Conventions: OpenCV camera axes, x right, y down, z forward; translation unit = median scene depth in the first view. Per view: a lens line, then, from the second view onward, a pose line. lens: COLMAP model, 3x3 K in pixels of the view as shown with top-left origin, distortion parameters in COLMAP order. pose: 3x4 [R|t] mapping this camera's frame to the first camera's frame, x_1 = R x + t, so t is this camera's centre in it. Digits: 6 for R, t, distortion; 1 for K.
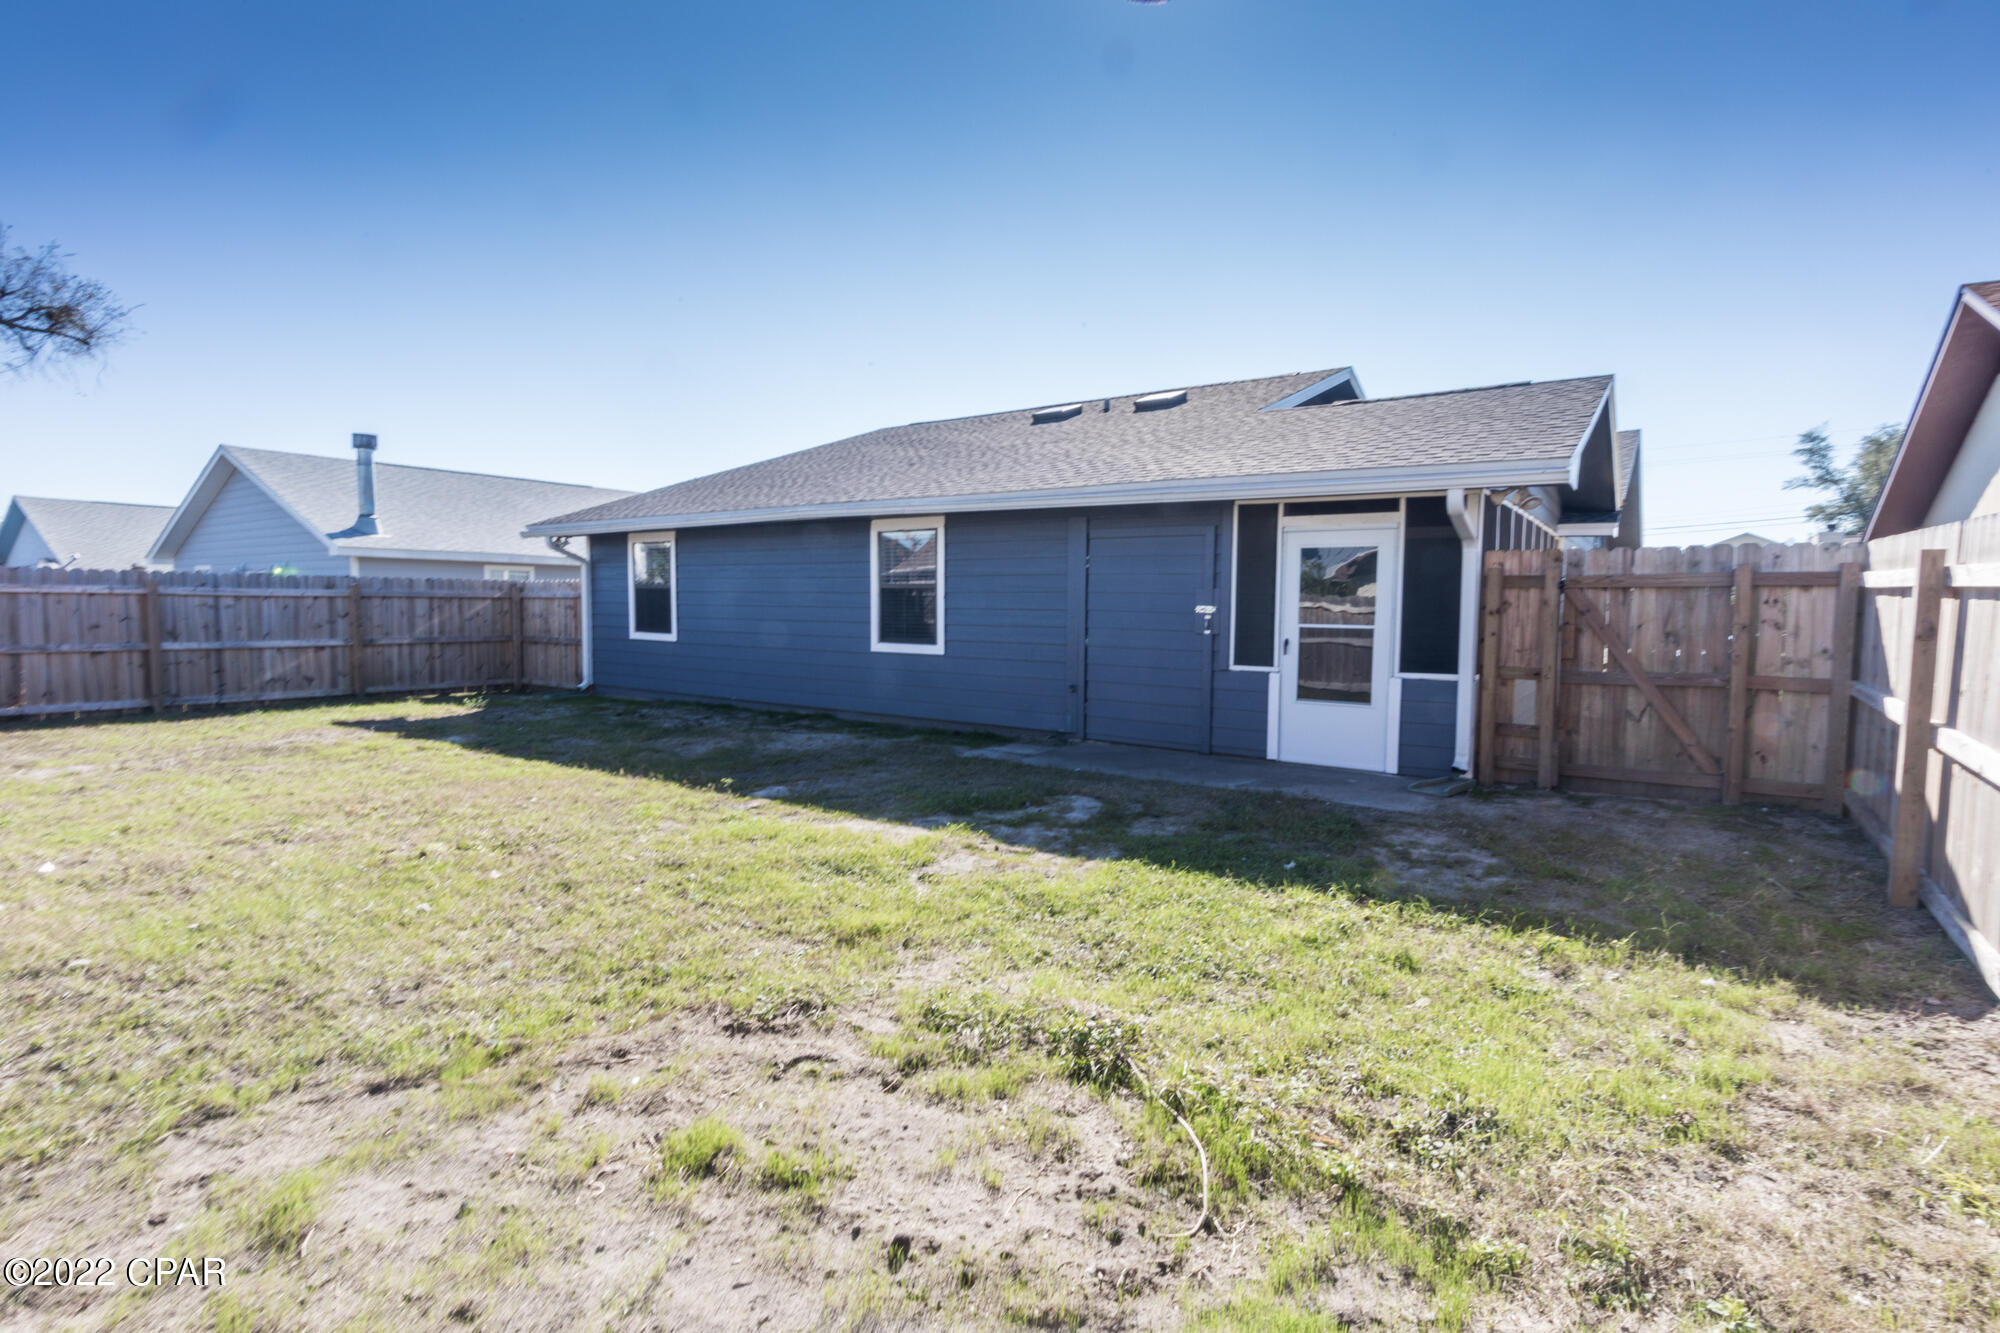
lens RADIAL K [[984.6, 0, 992.9], [0, 984.6, 669.4], [0, 0, 1]] dist [0.003186, -0.000610]
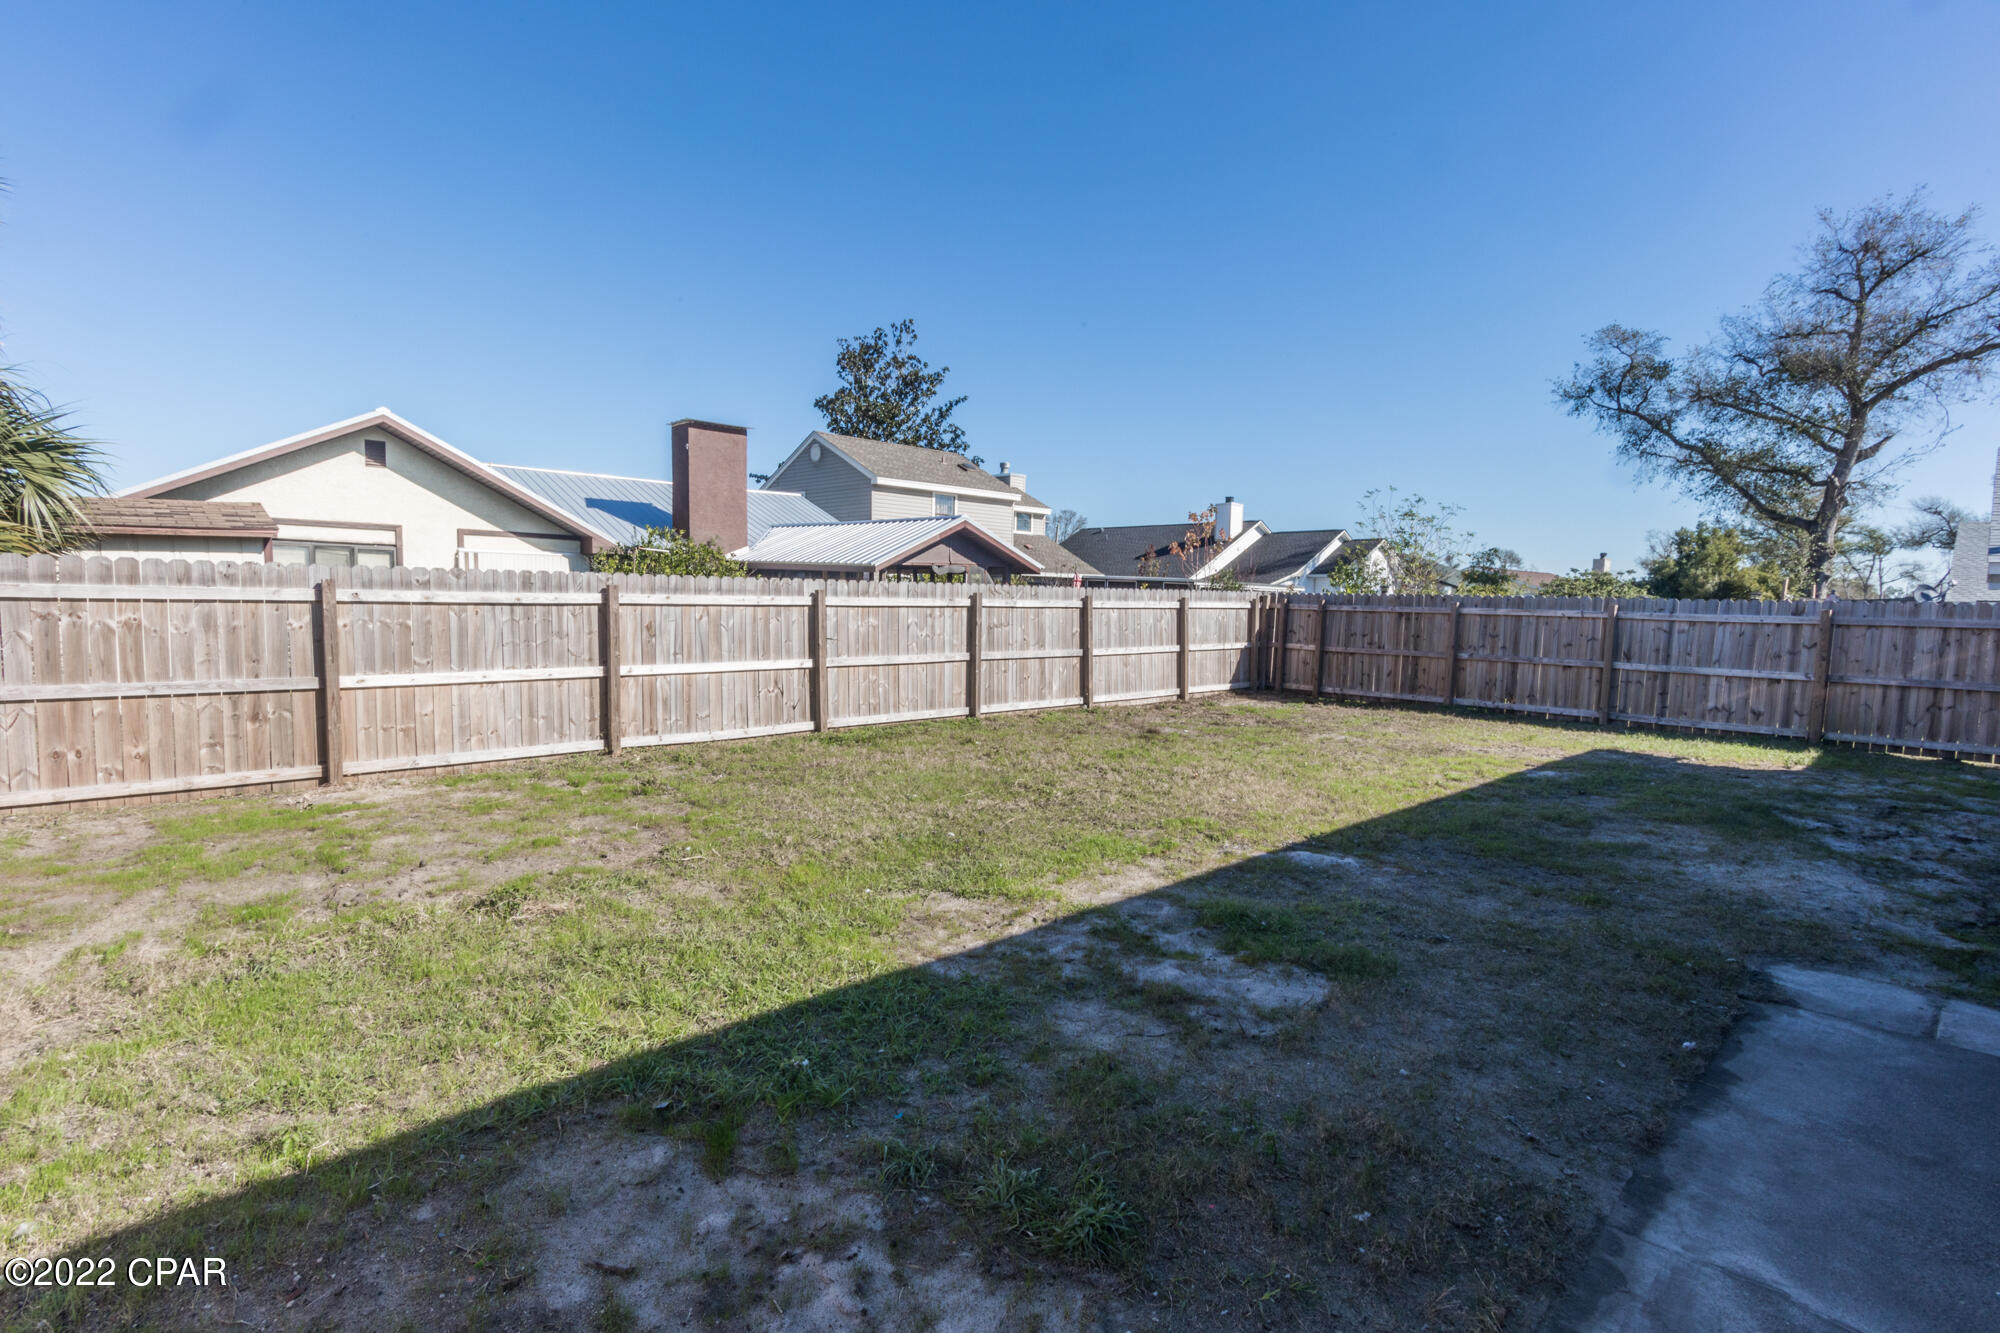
lens RADIAL K [[984.6, 0, 992.9], [0, 984.6, 669.4], [0, 0, 1]] dist [0.003186, -0.000610]
pose [[-0.213953, 0.058786, -0.975074, 0.359554], [-0.088719, 0.992893, 0.079327, -0.041796], [0.972807, 0.103480, -0.207217, 0.511953]]
